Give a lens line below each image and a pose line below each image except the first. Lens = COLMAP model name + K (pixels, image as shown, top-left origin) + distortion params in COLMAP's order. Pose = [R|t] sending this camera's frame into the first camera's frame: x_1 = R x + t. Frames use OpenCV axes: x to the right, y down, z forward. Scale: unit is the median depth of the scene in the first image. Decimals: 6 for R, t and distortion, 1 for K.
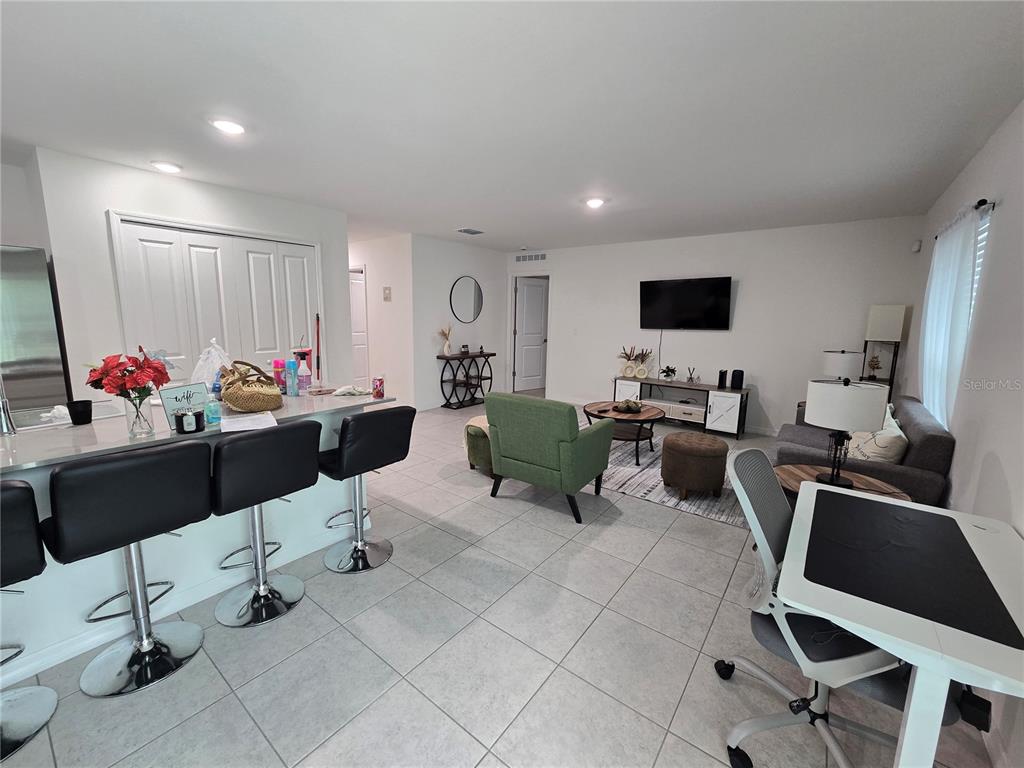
lens RADIAL K [[420.3, 0, 507.4], [0, 420.3, 380.4], [0, 0, 1]] dist [-0.002905, 0.000608]
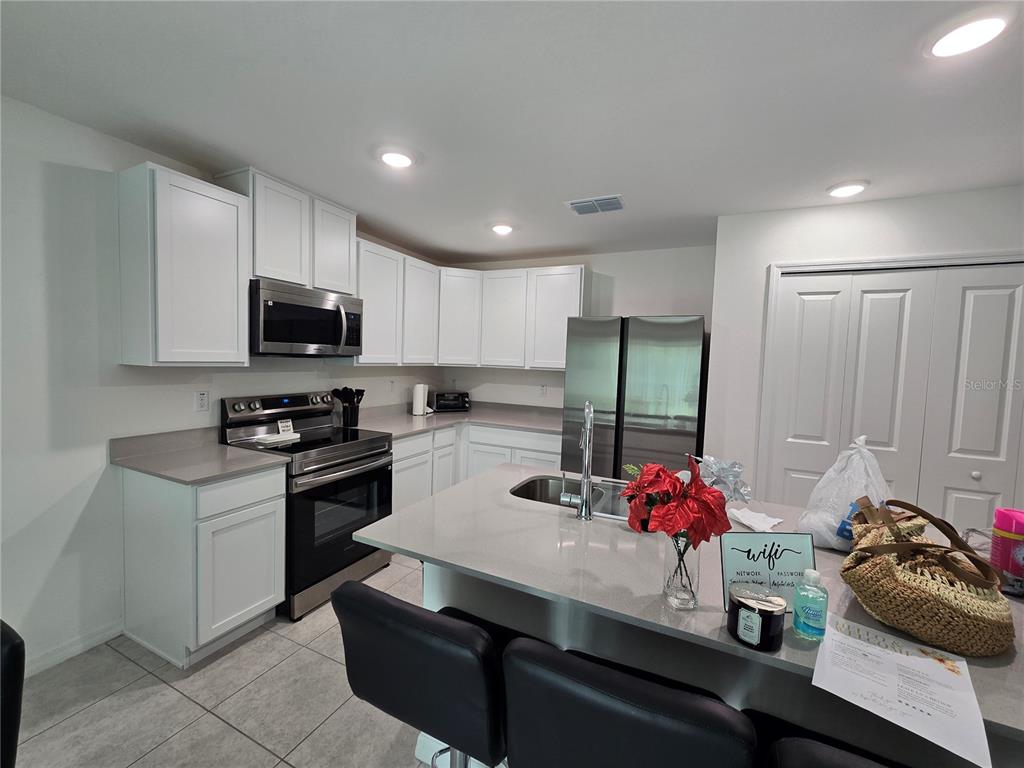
lens RADIAL K [[420.3, 0, 507.4], [0, 420.3, 380.4], [0, 0, 1]] dist [-0.002905, 0.000608]
pose [[0.209742, 0.043314, -0.976797, -0.272697], [-0.185500, 0.982637, 0.003741, -0.096635], [0.959999, 0.180411, 0.214135, 0.442241]]
